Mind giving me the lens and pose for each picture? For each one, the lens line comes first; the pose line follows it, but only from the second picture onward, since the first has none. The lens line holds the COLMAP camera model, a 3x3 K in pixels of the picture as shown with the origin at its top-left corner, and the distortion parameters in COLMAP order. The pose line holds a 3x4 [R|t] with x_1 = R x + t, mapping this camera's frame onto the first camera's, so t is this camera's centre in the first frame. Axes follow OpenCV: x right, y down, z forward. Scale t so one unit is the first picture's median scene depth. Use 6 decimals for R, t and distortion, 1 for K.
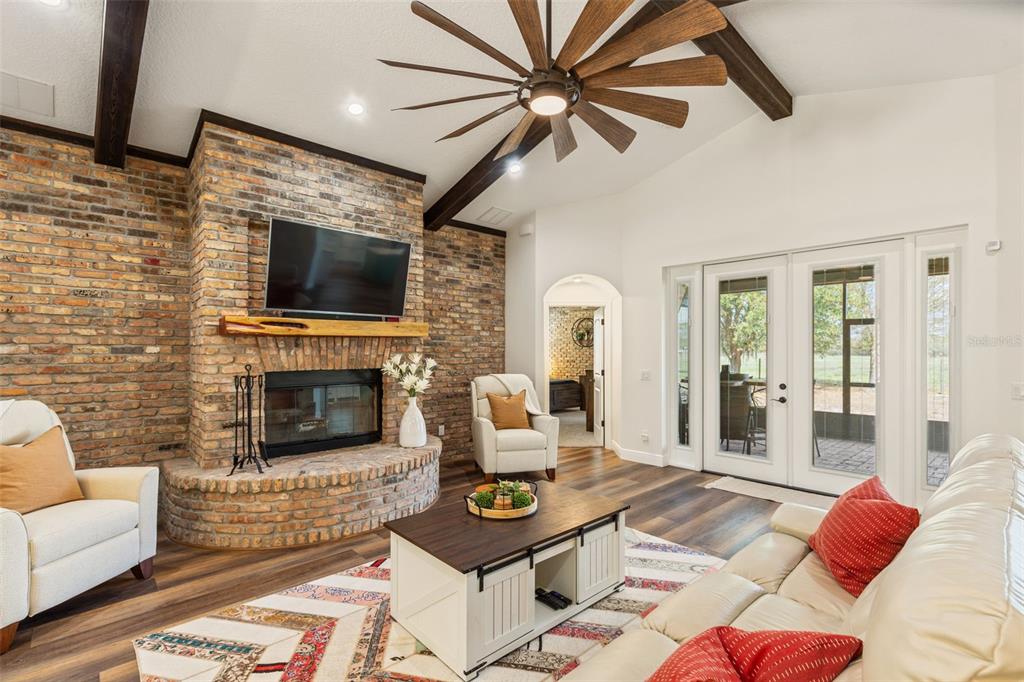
lens RADIAL K [[470.0, 0, 506.6], [0, 470.0, 350.3], [0, 0, 1]] dist [0.011655, -0.005057]
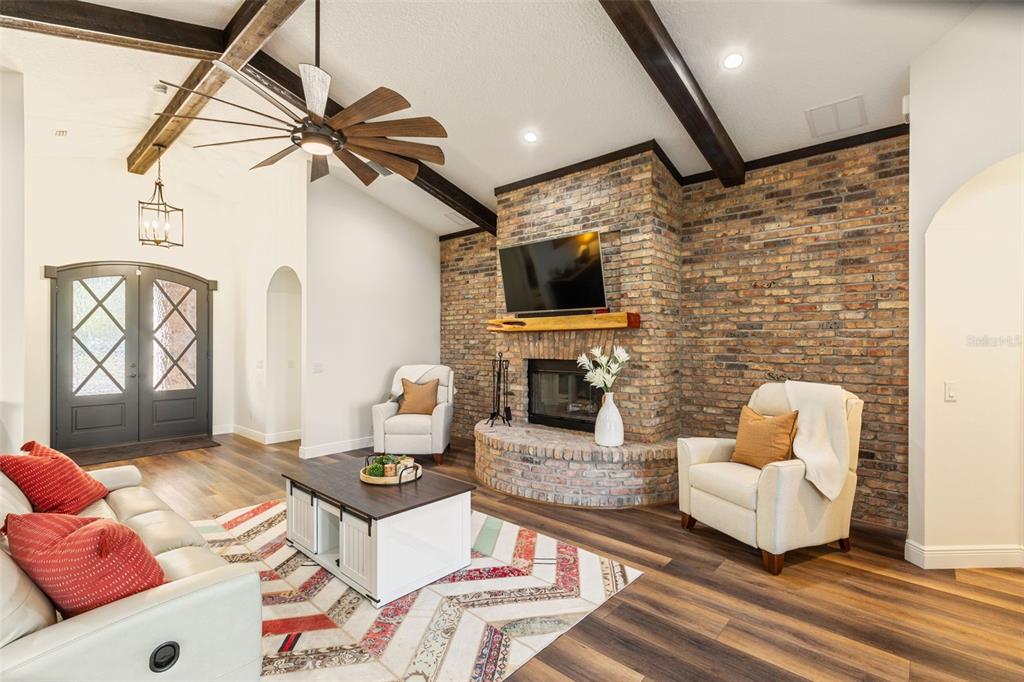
lens RADIAL K [[470.0, 0, 507.6], [0, 470.0, 339.8], [0, 0, 1]] dist [0.011655, -0.005057]
pose [[0.085427, -0.005830, -0.996327, 0.743098], [-0.002280, 0.999979, -0.006047, 0.000162], [0.996342, 0.002788, 0.085412, 0.744608]]
